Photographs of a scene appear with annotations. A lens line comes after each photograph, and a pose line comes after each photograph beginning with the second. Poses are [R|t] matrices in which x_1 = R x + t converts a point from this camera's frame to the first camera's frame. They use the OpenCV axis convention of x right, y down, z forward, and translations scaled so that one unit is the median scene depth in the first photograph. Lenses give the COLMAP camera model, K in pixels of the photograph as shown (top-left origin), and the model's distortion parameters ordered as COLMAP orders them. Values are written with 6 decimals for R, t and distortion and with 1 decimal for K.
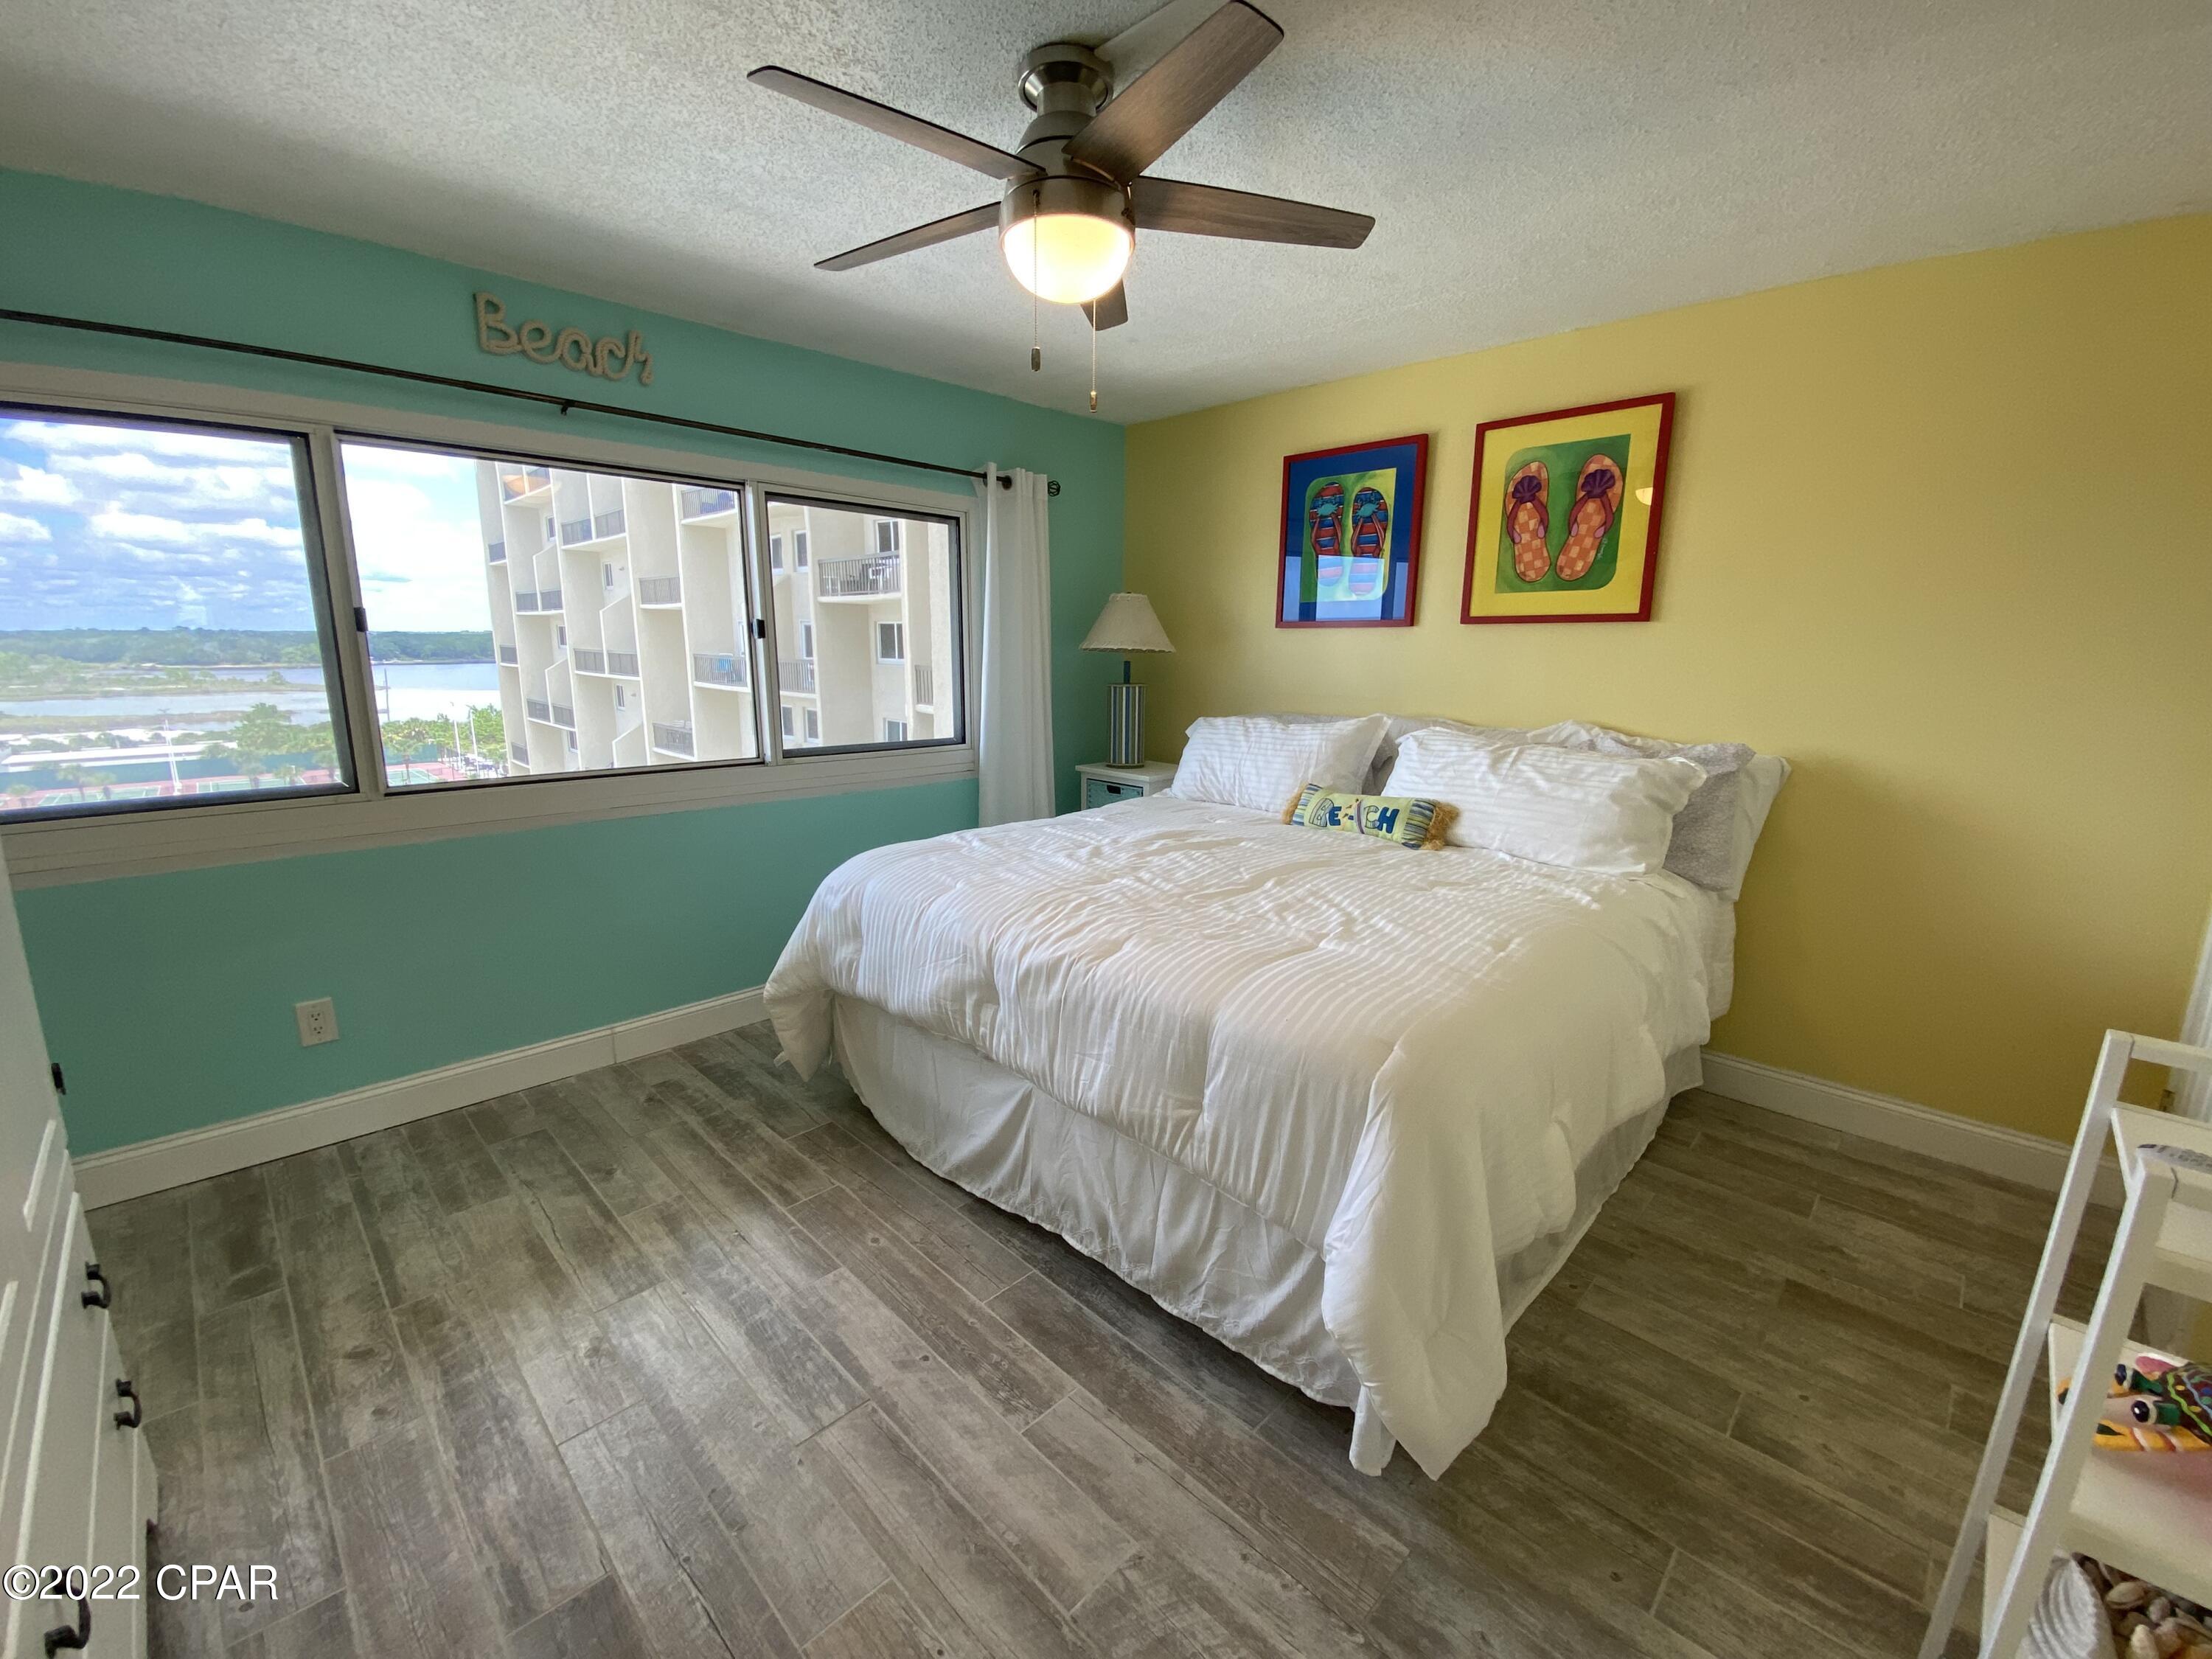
lens RADIAL K [[899.9, 0, 1109.8], [0, 899.9, 821.1], [0, 0, 1]] dist [0.014723, -0.015755]
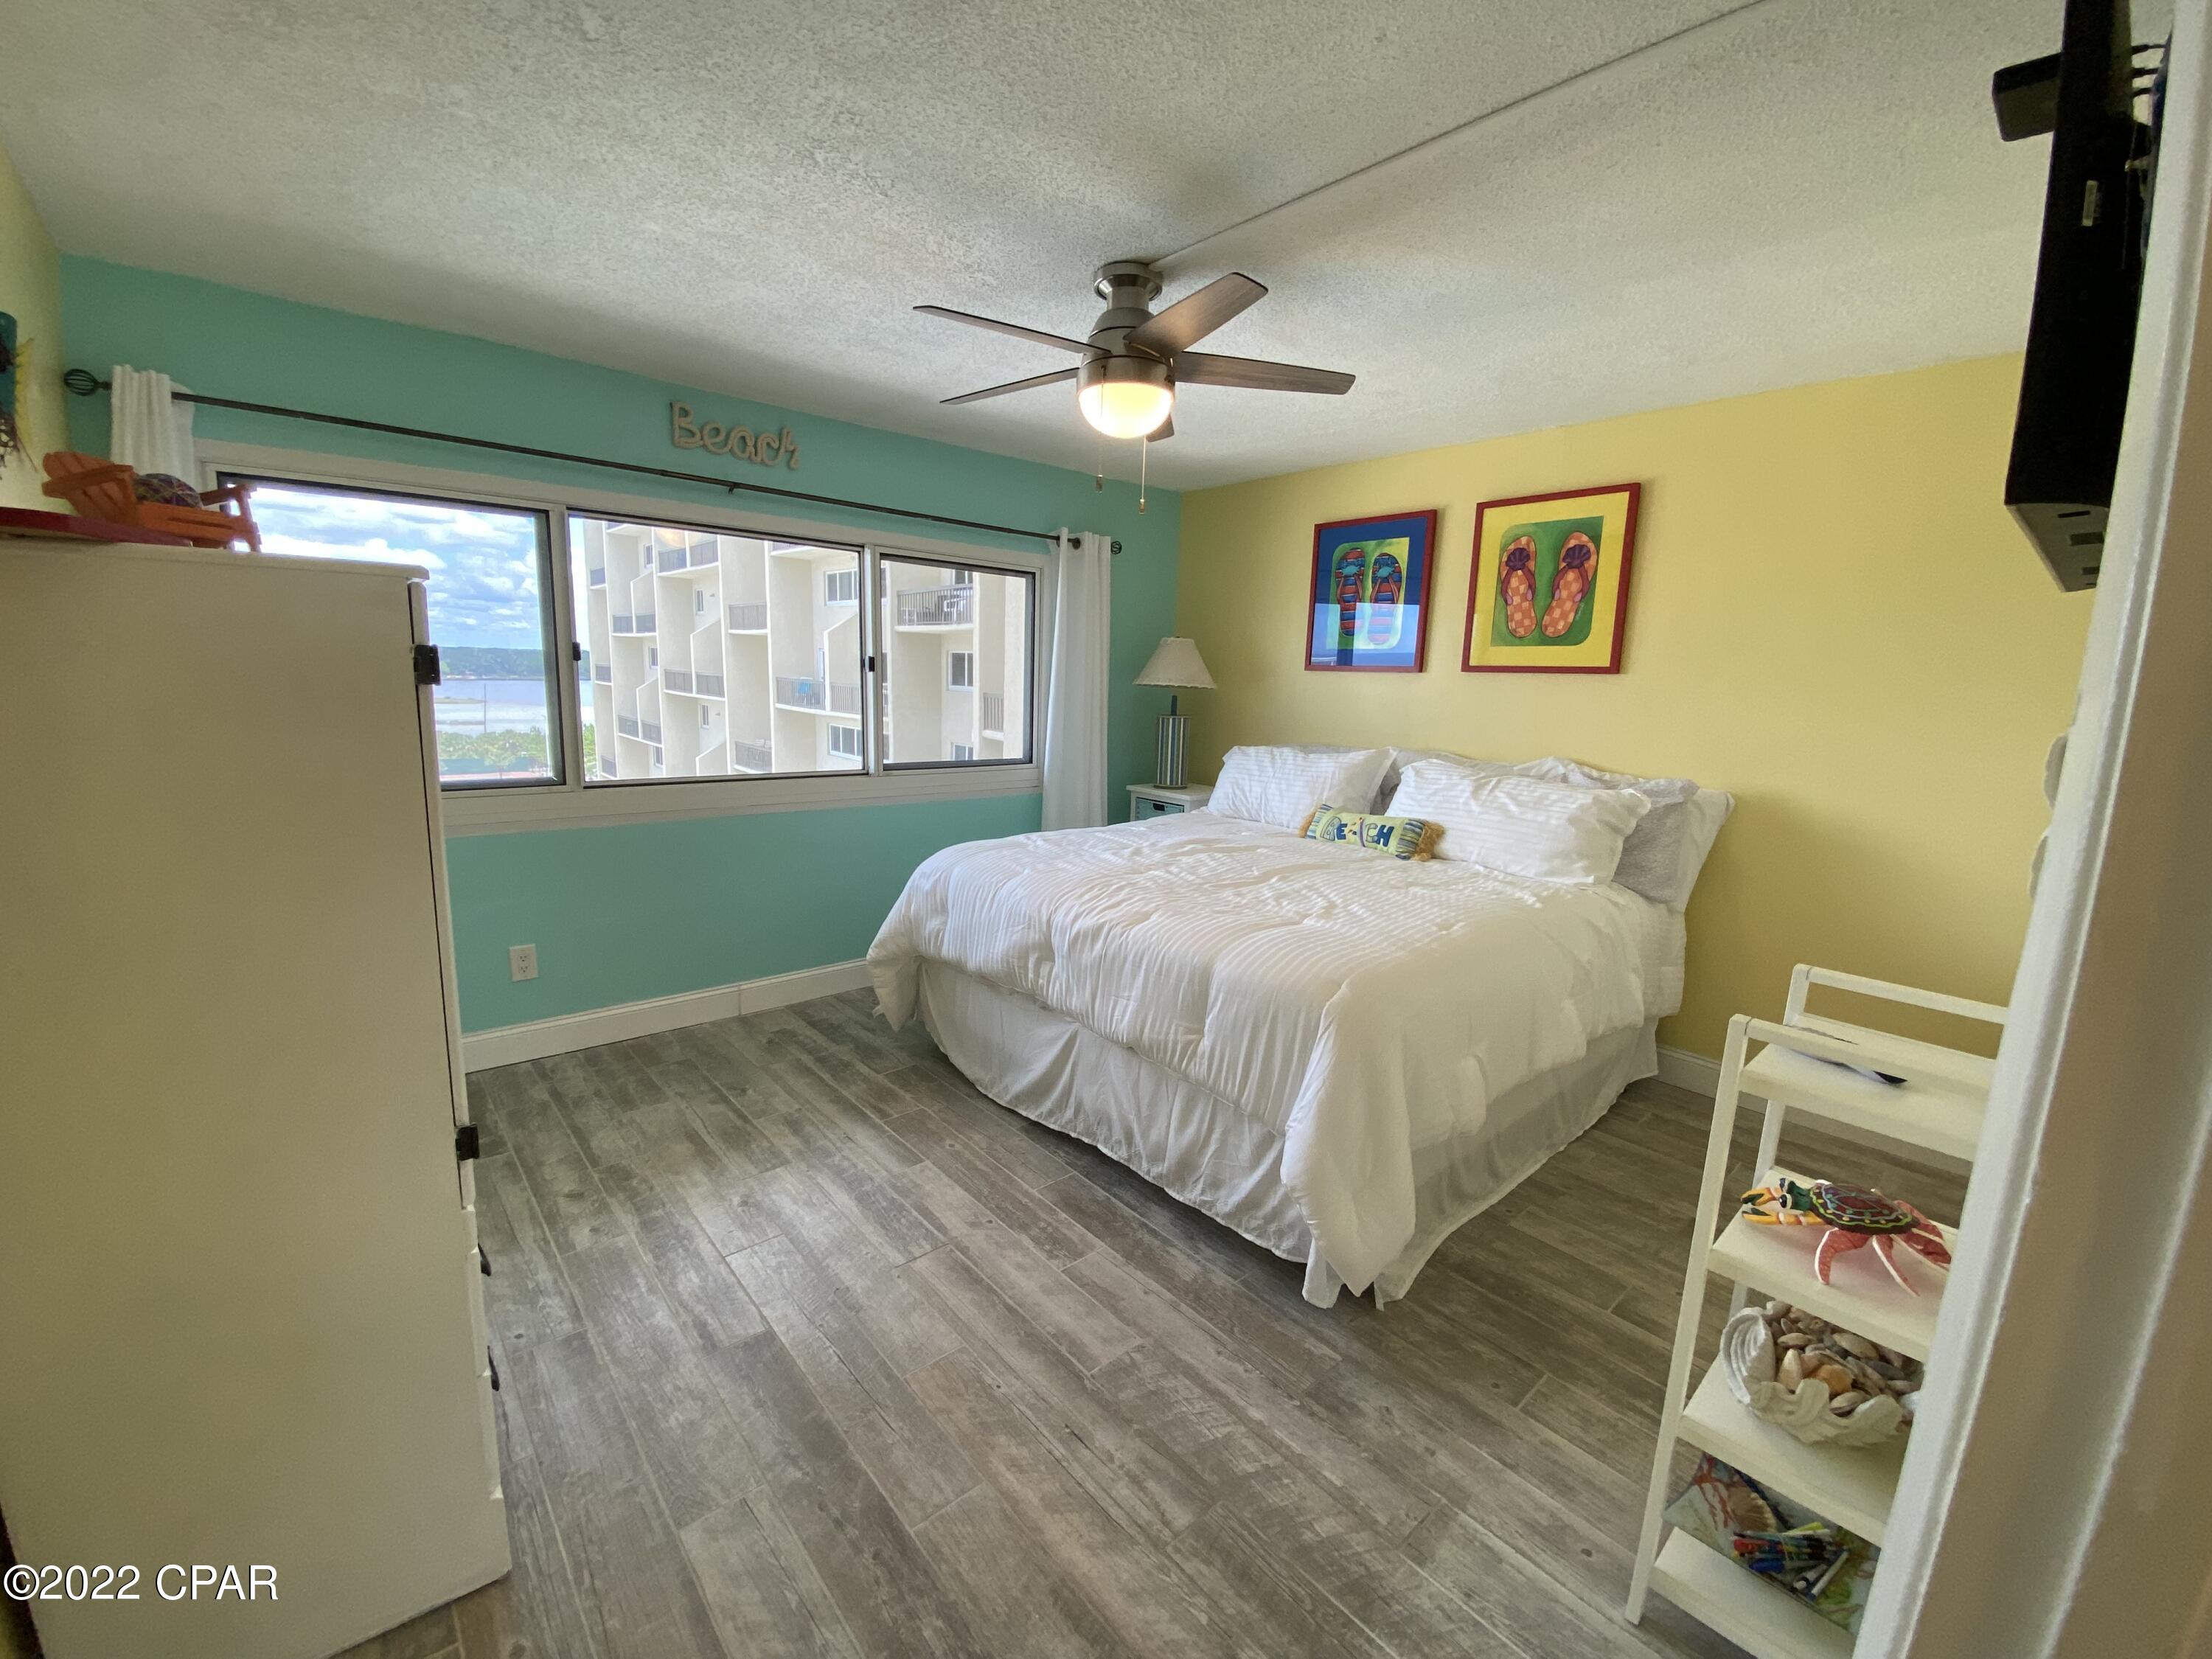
lens RADIAL K [[899.9, 0, 1115.1], [0, 899.9, 816.8], [0, 0, 1]] dist [0.014723, -0.015755]
pose [[0.997707, 0.032014, -0.059623, 0.028638], [-0.034242, 0.998739, -0.036726, 0.035827], [0.058372, 0.038683, 0.997545, -0.247830]]
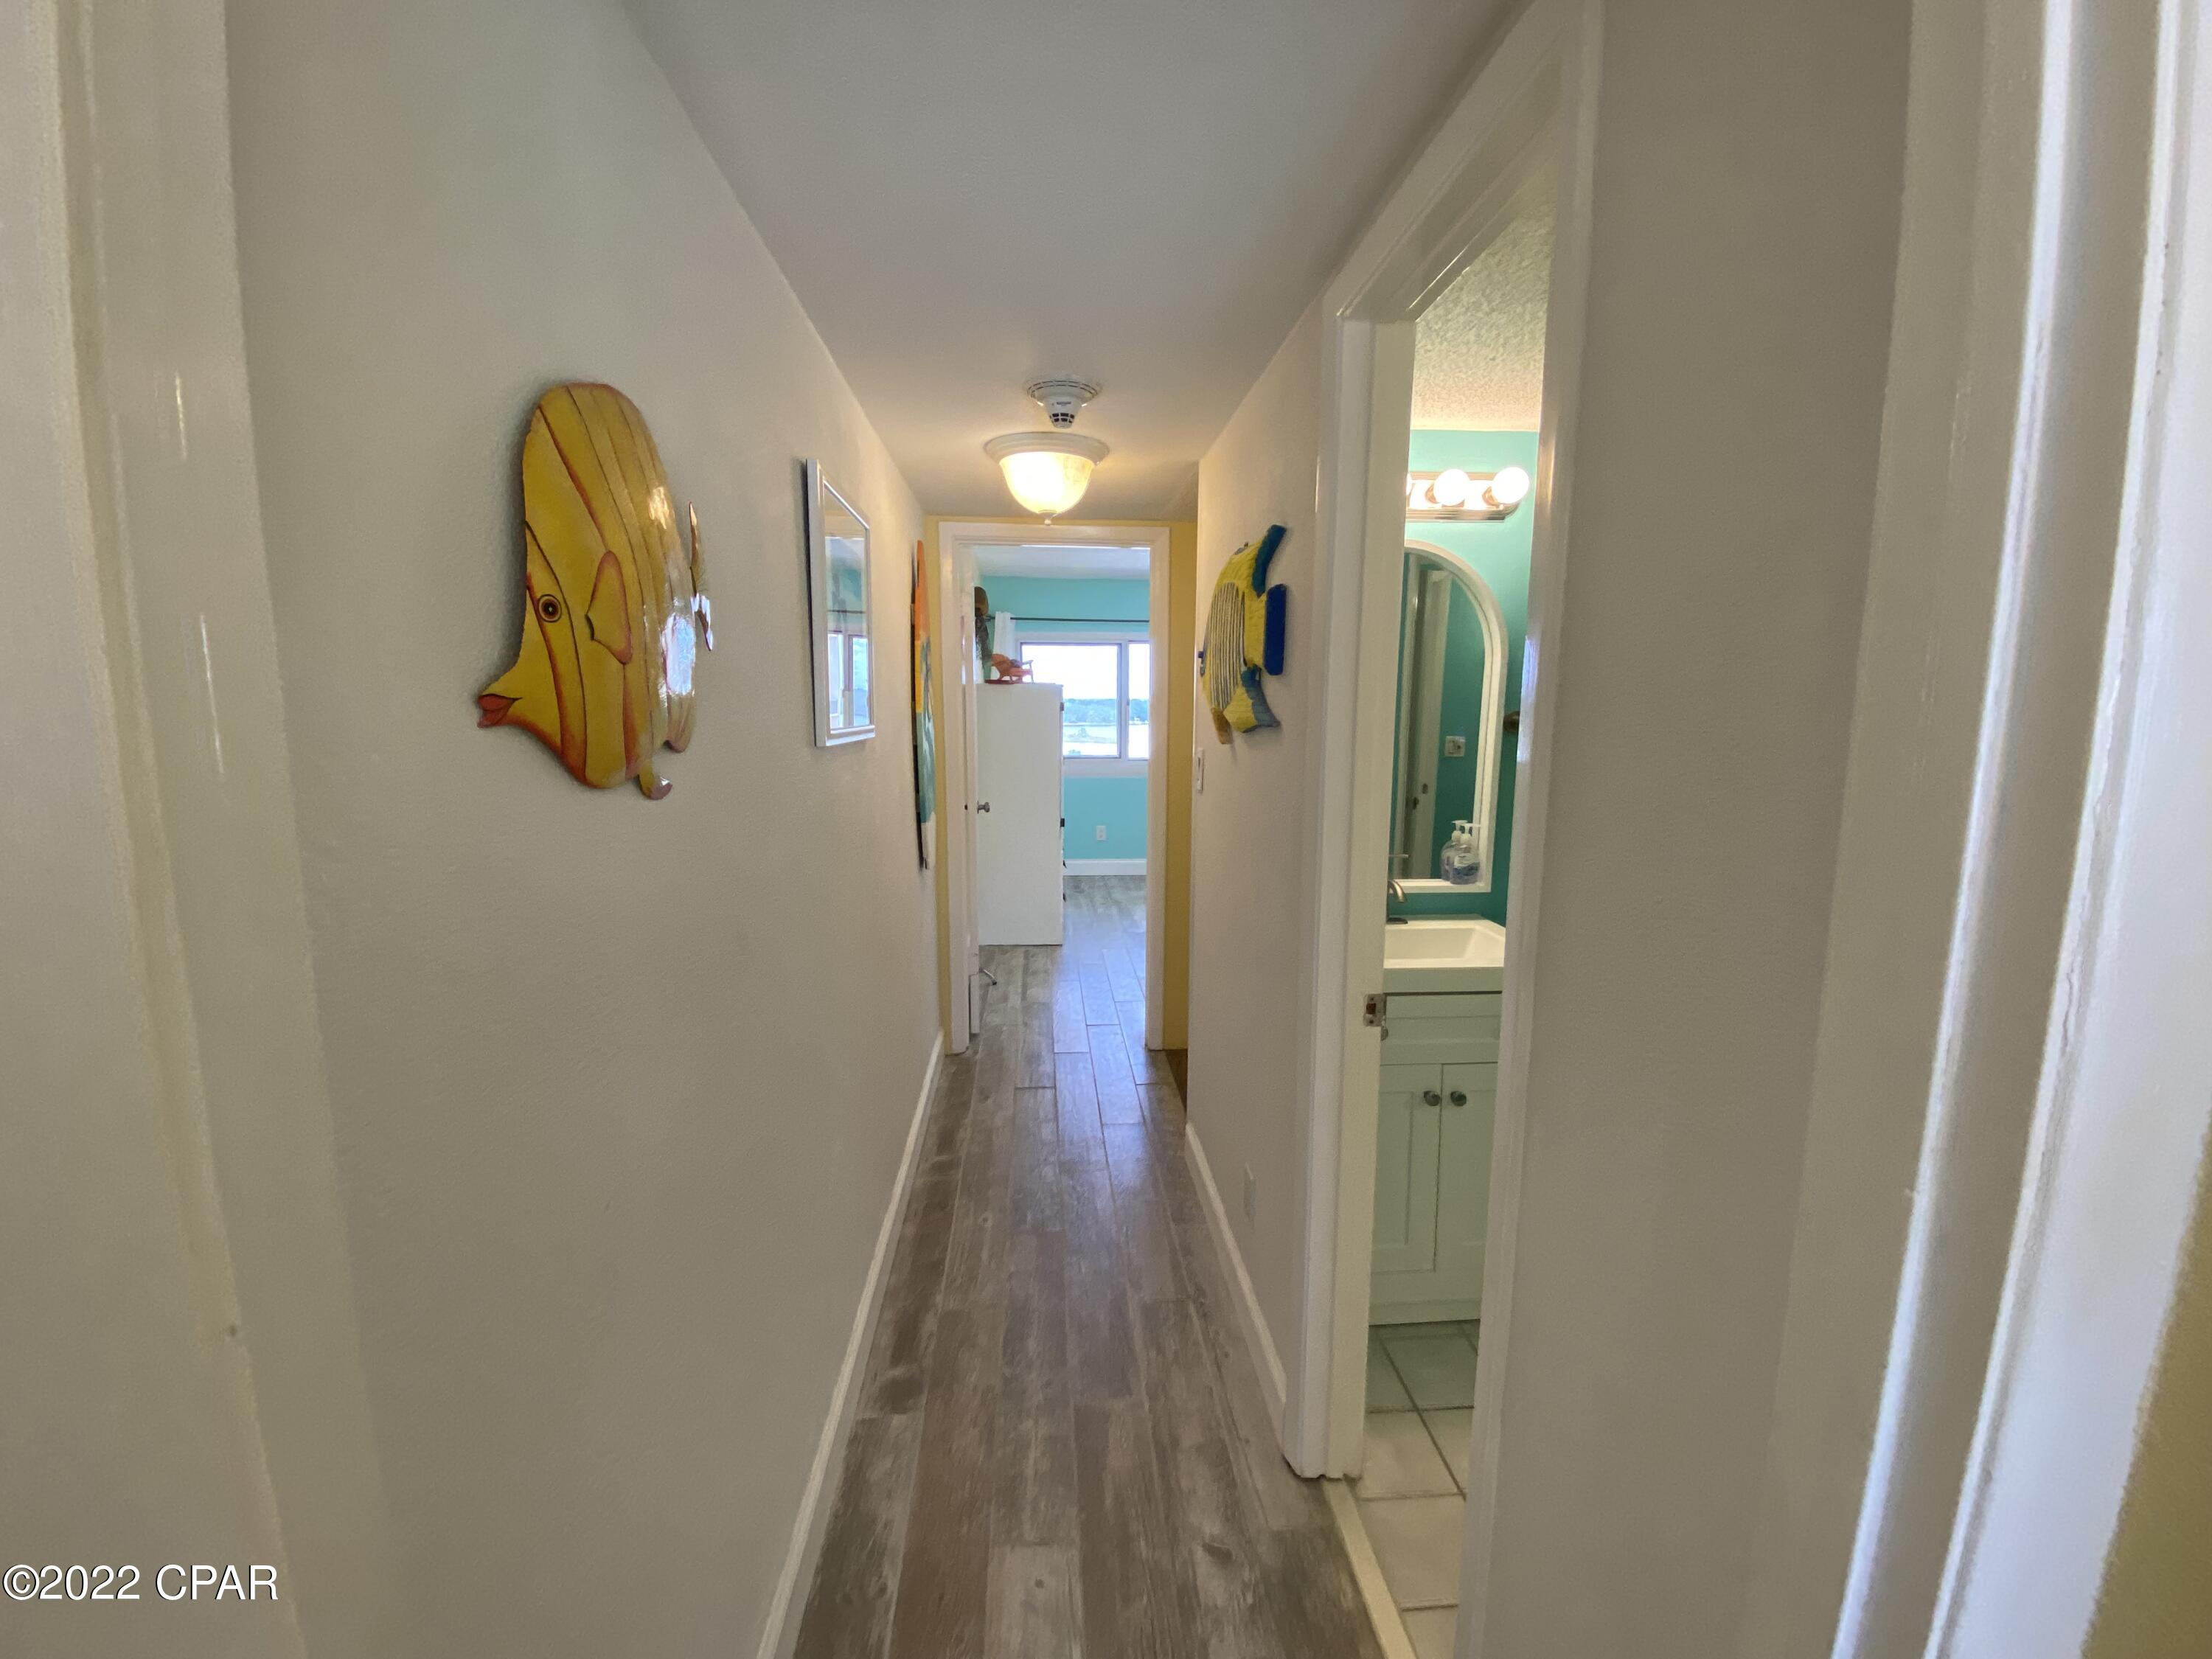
lens RADIAL K [[899.9, 0, 1097.6], [0, 899.9, 832.2], [0, 0, 1]] dist [0.014723, -0.015755]
pose [[0.745224, 0.072034, -0.662912, 1.146274], [-0.118168, 0.992680, -0.024972, 0.305281], [0.656261, 0.096945, 0.748280, -1.308095]]
